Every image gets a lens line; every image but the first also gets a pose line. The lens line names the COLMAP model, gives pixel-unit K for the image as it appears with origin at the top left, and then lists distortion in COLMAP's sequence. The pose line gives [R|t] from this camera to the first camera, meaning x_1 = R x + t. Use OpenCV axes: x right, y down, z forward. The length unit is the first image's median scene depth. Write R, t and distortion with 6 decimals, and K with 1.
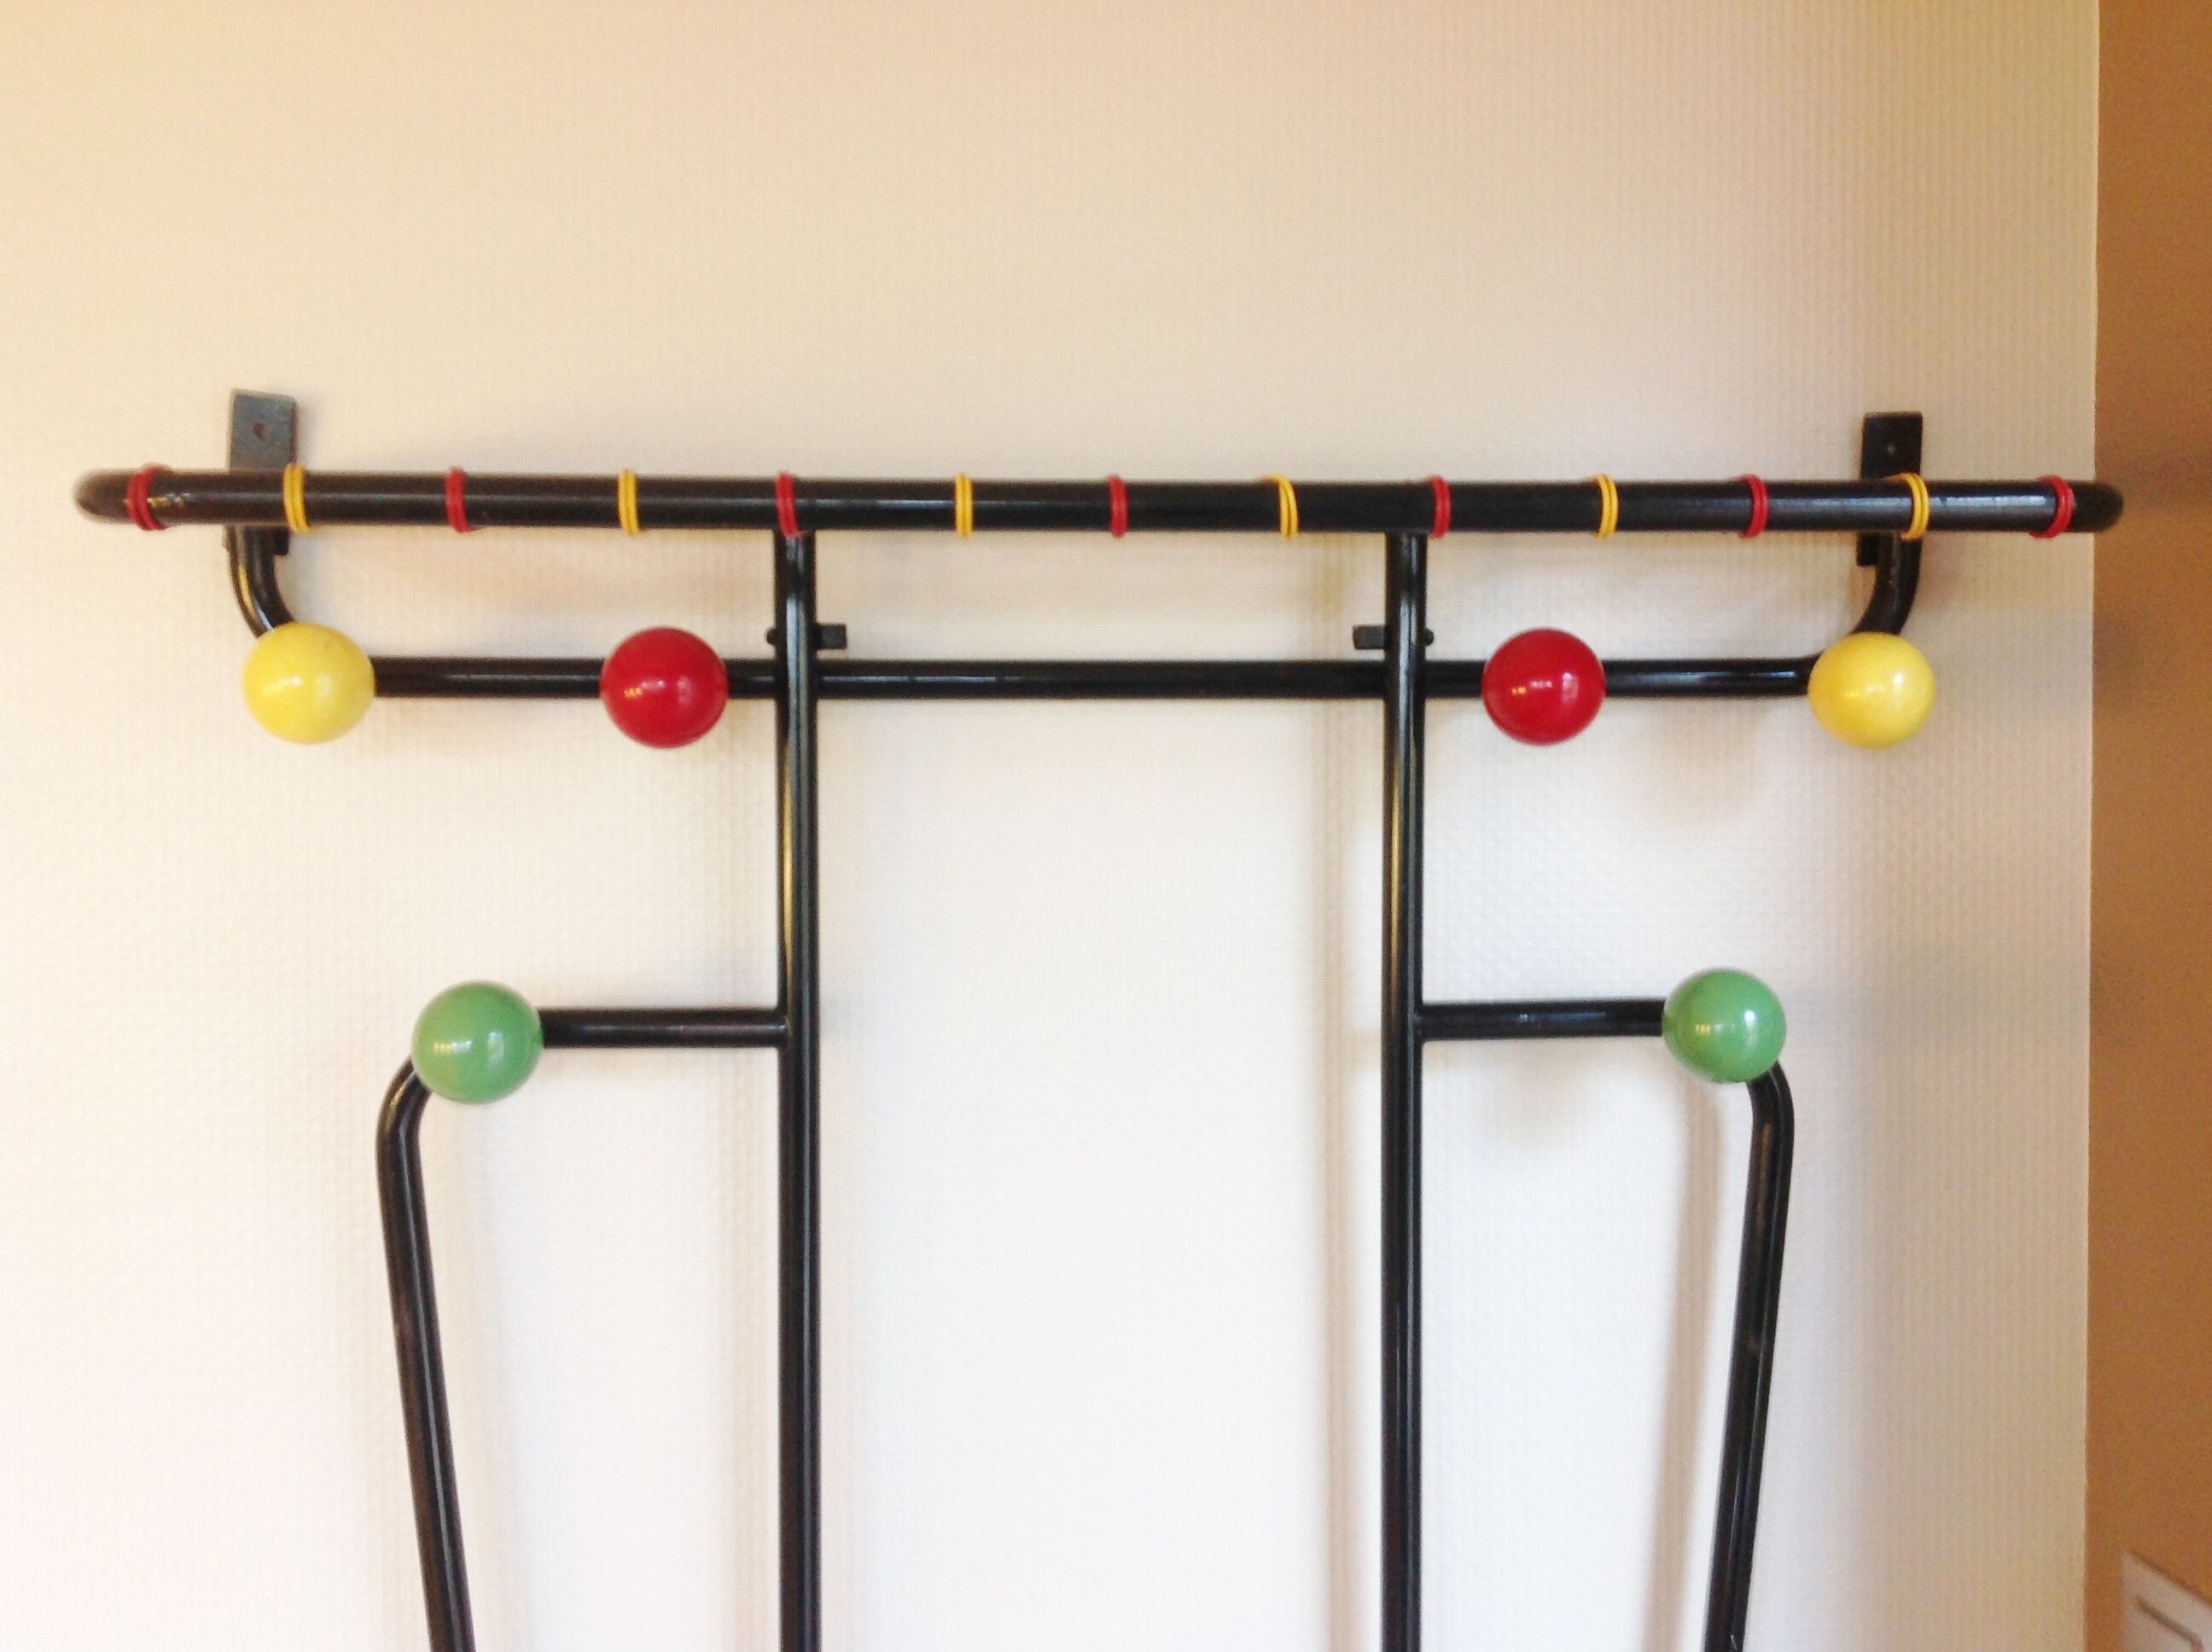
lens RADIAL K [[2103.8, 0, 1107.0], [0, 2103.8, 804.3], [0, 0, 1]] dist [-0.003088, 0.000000]
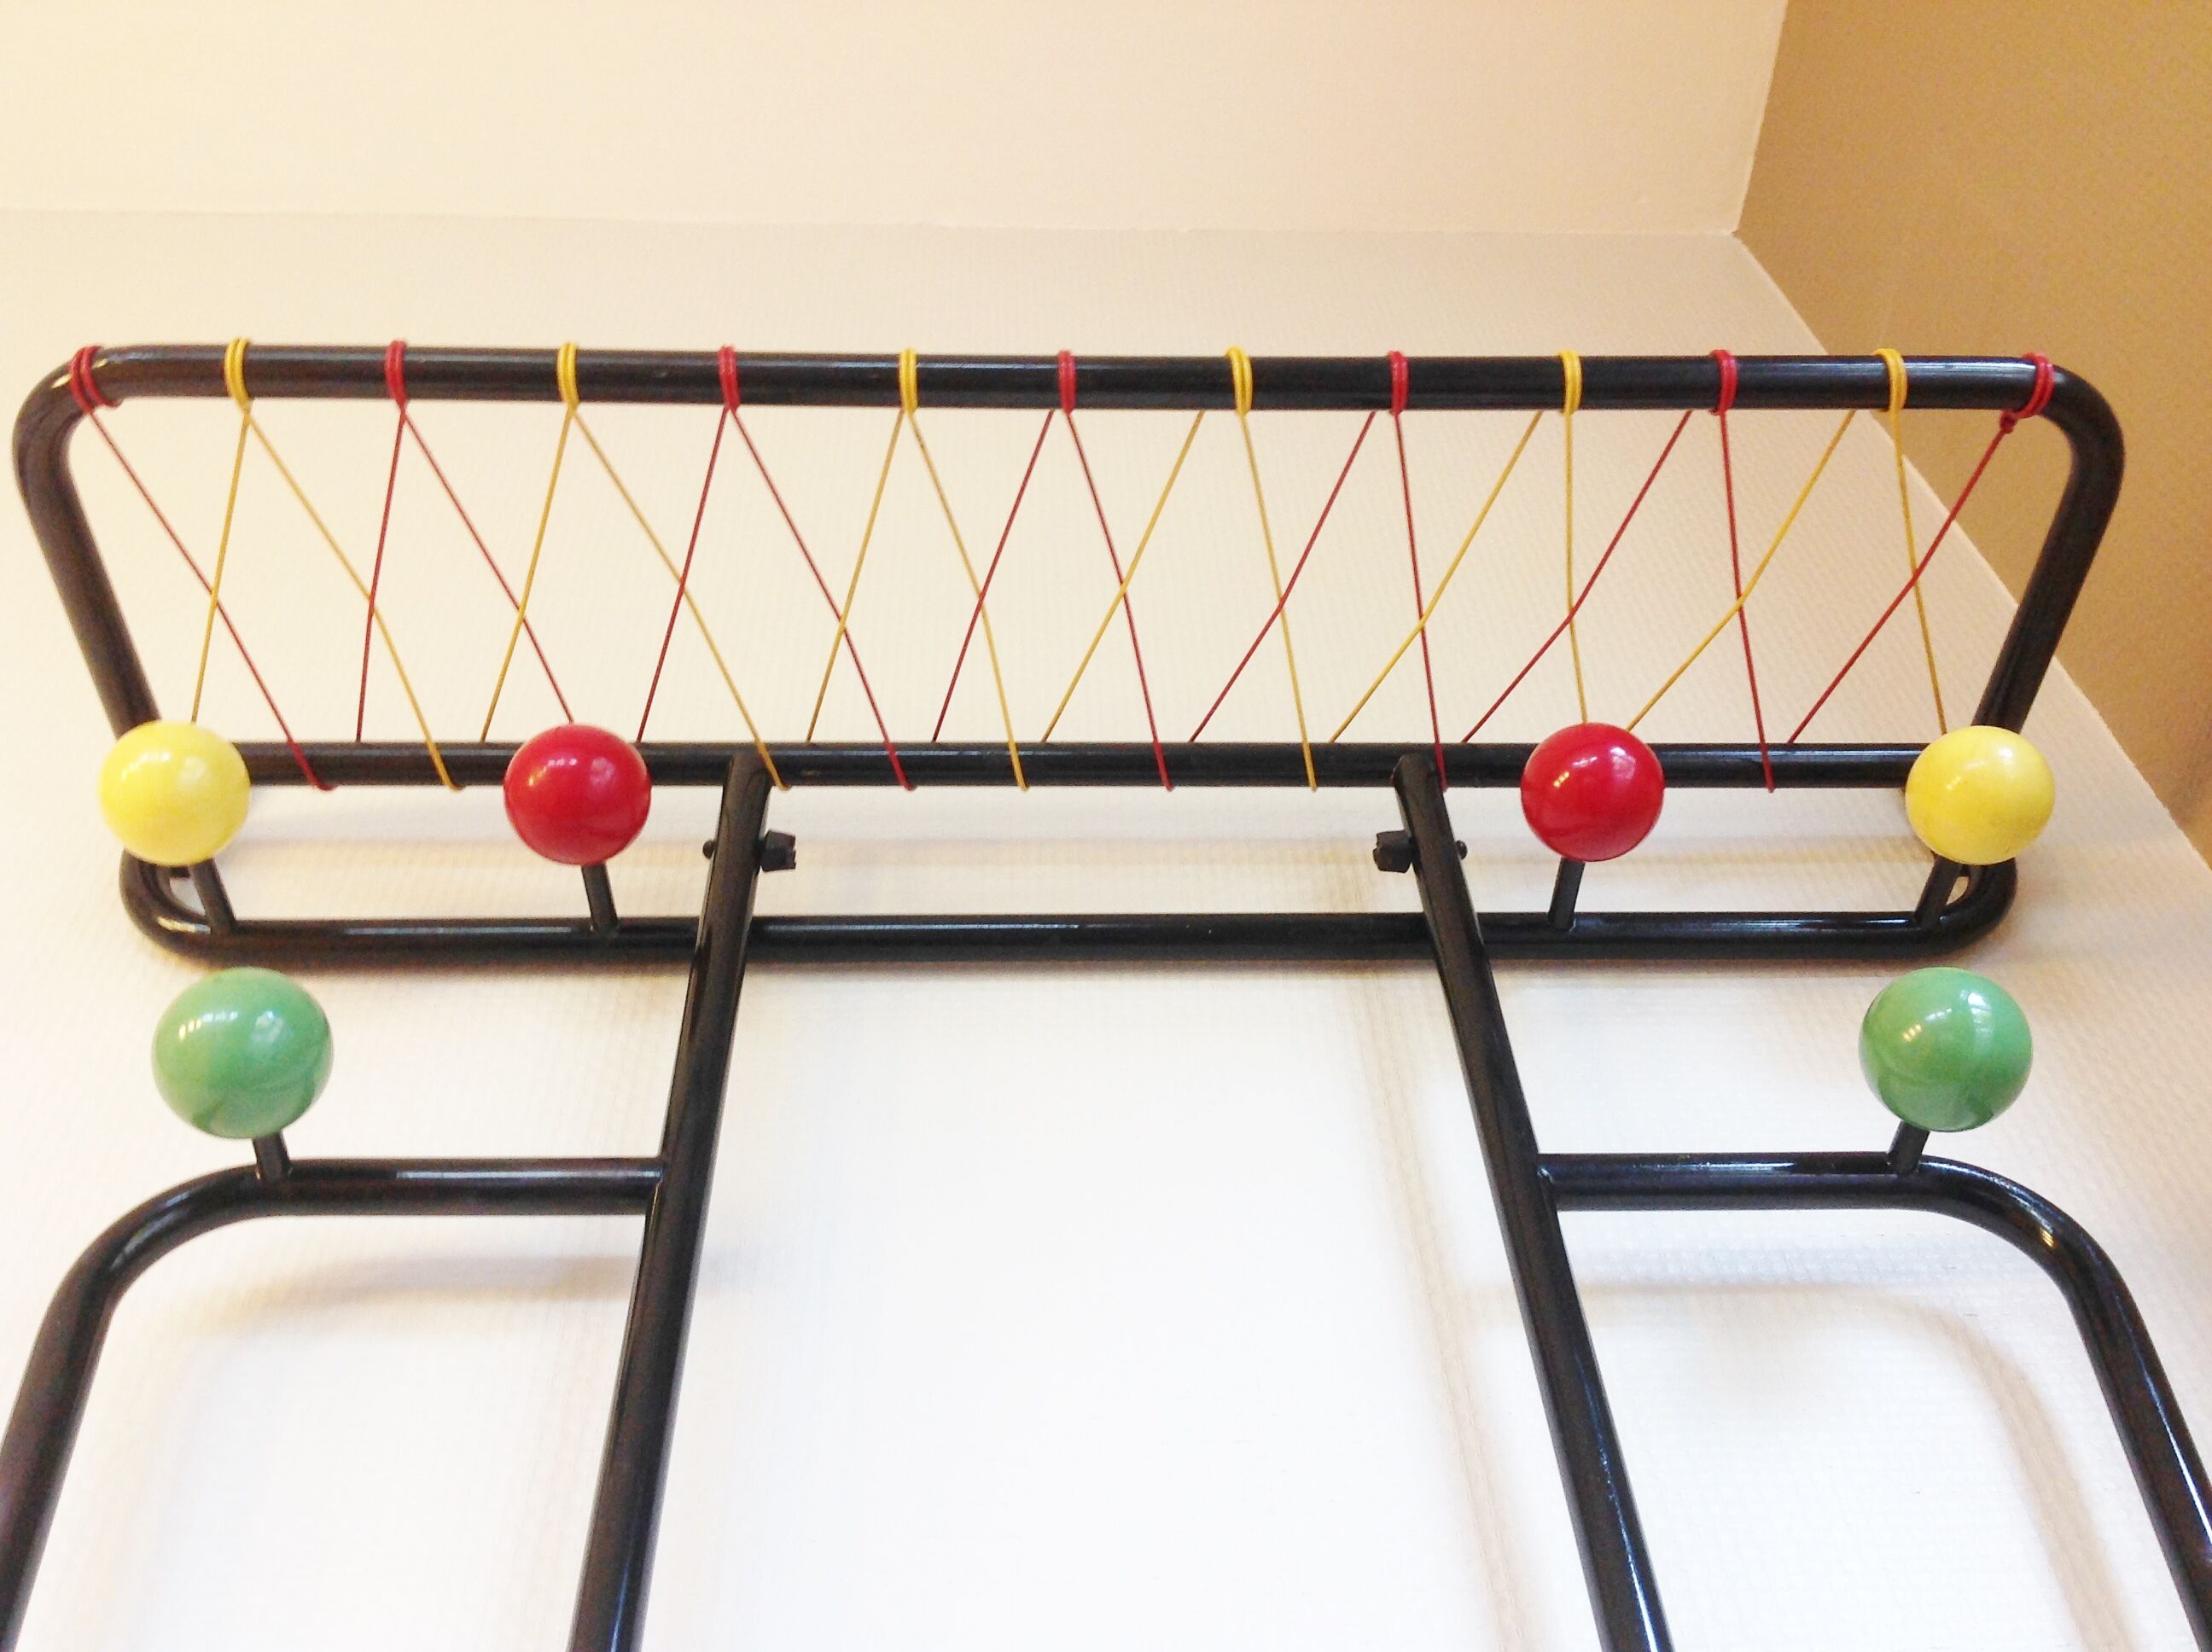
lens RADIAL K [[2103.8, 0, 1113.1], [0, 2103.8, 821.1], [0, 0, 1]] dist [-0.003088, 0.000000]
pose [[0.997824, -0.065928, 0.000413, 0.009156], [0.039304, 0.589819, -0.806579, 0.615932], [0.052932, 0.804840, 0.591127, 0.471374]]
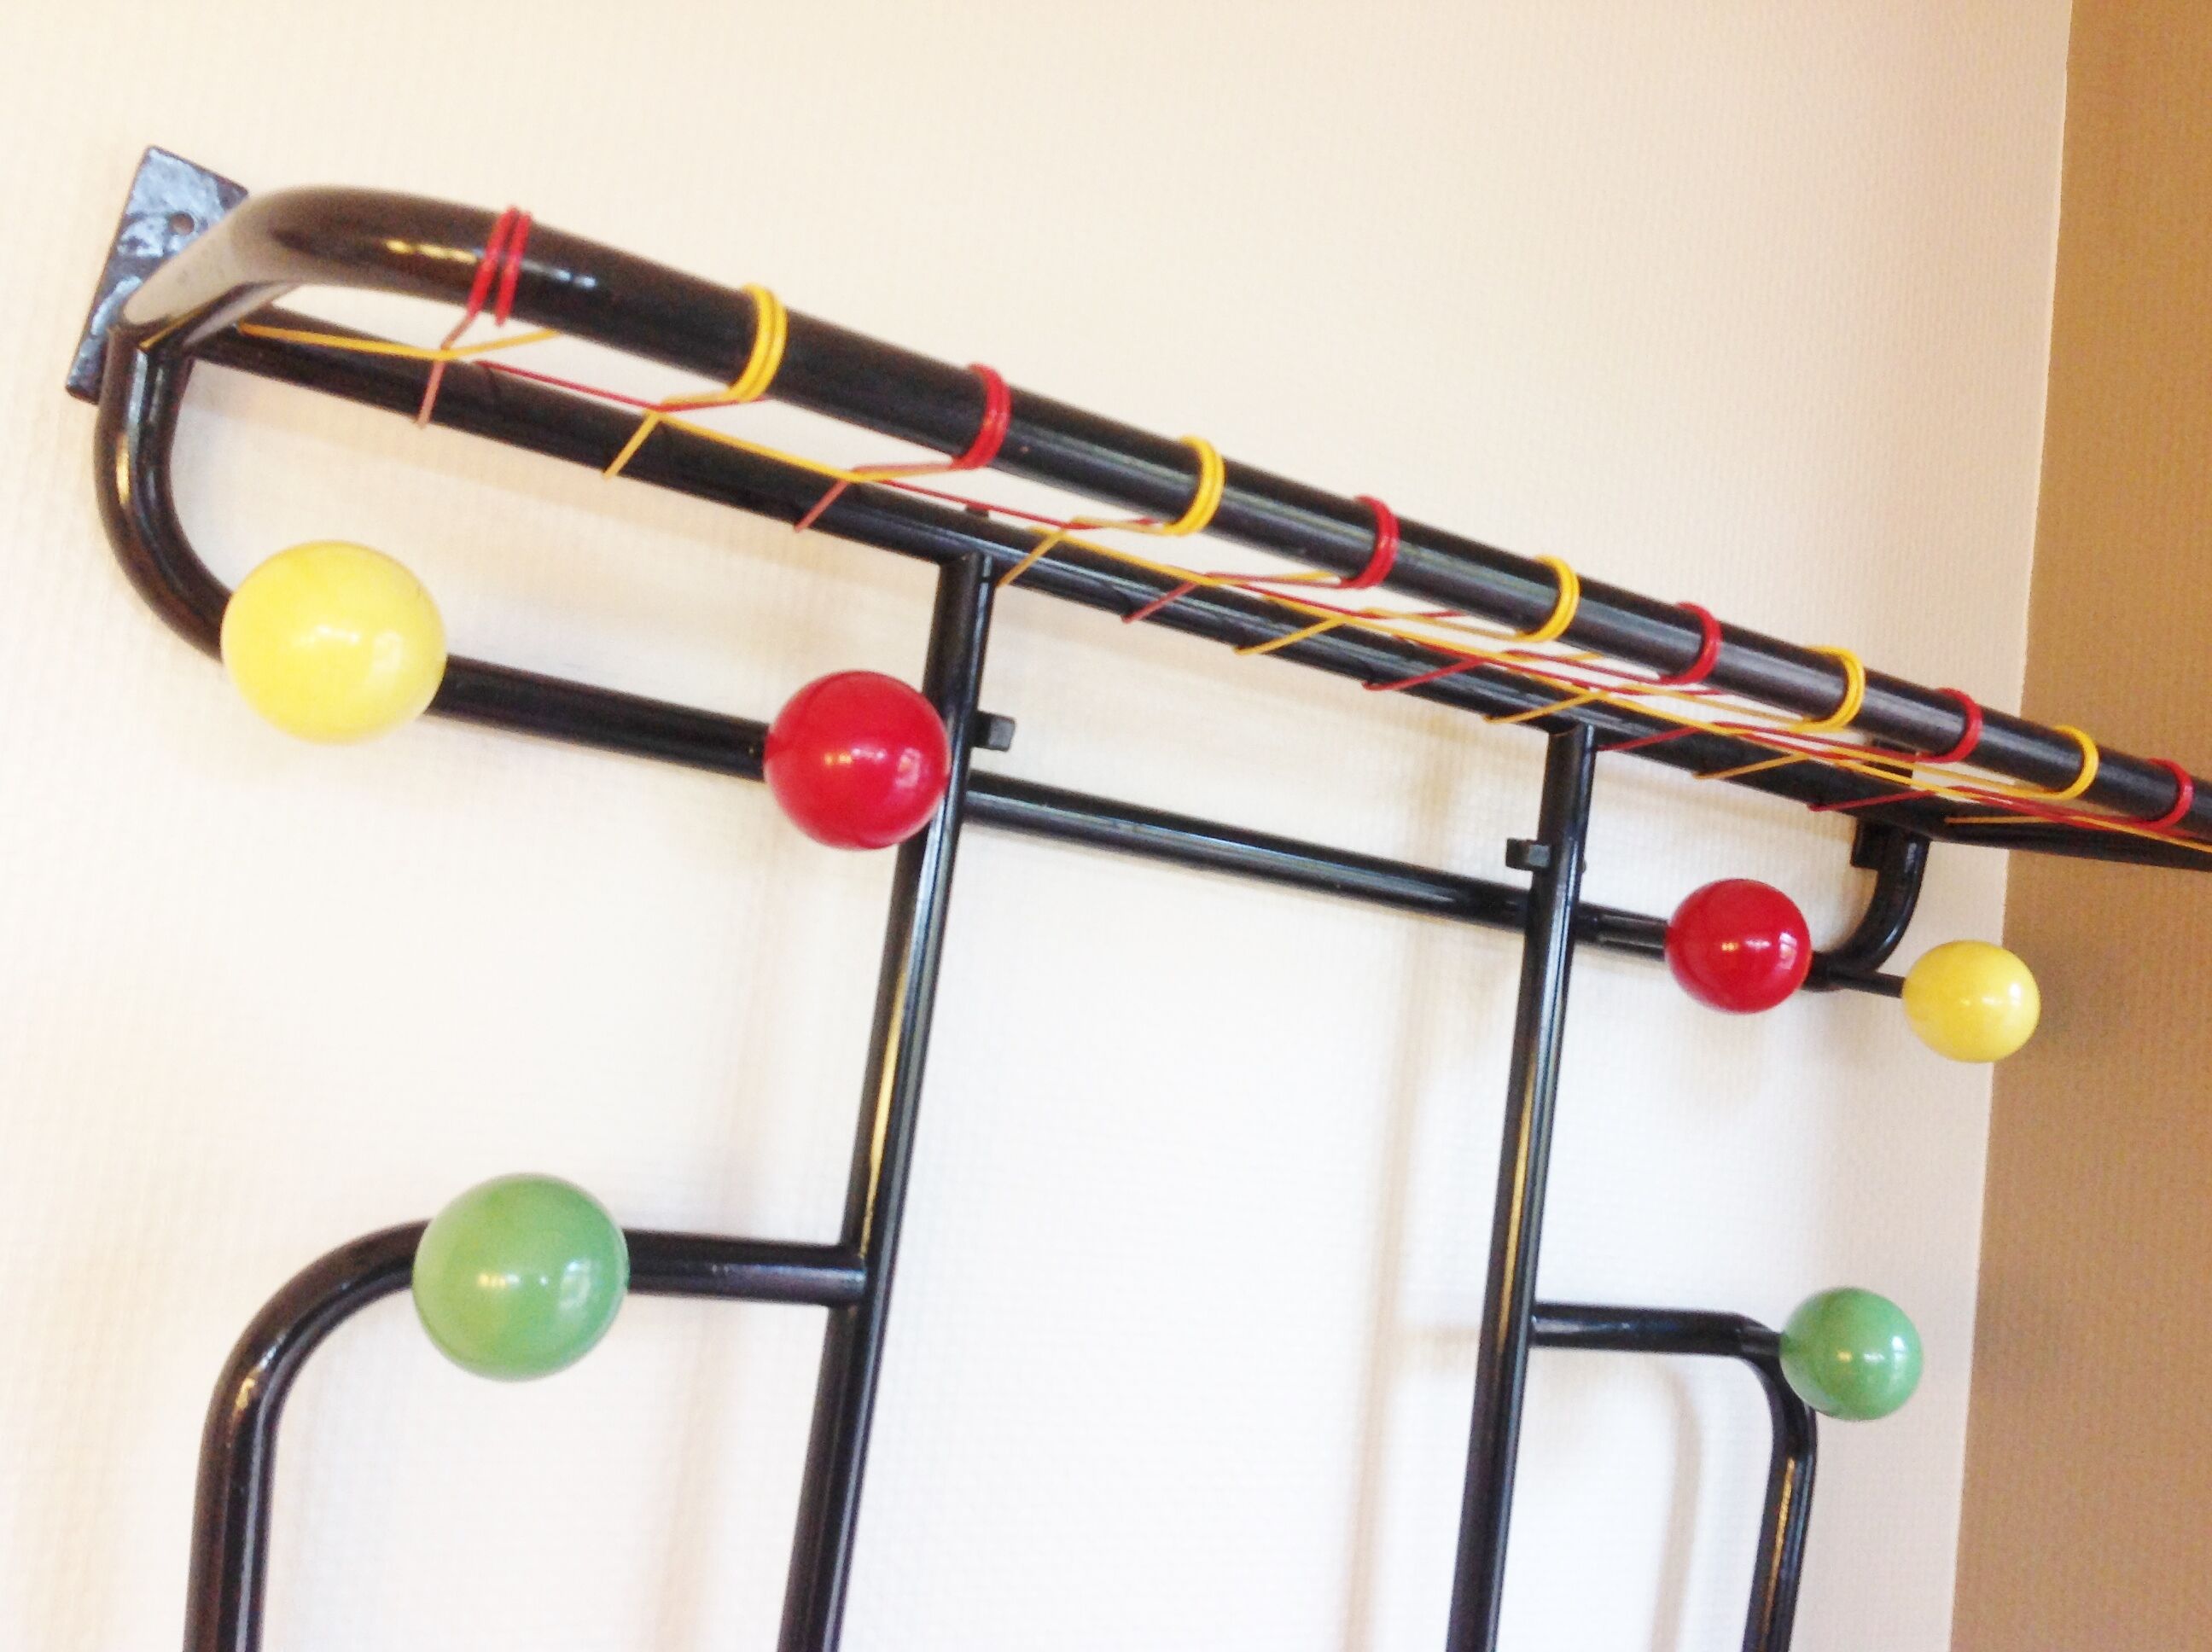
lens RADIAL K [[2103.8, 0, 1108.7], [0, 2103.8, 826.3], [0, 0, 1]] dist [-0.003088, 0.000000]
pose [[0.865274, 0.172398, 0.470723, -0.422494], [-0.125167, 0.983563, -0.130141, 0.040025], [-0.485422, 0.053689, 0.872630, 0.349652]]
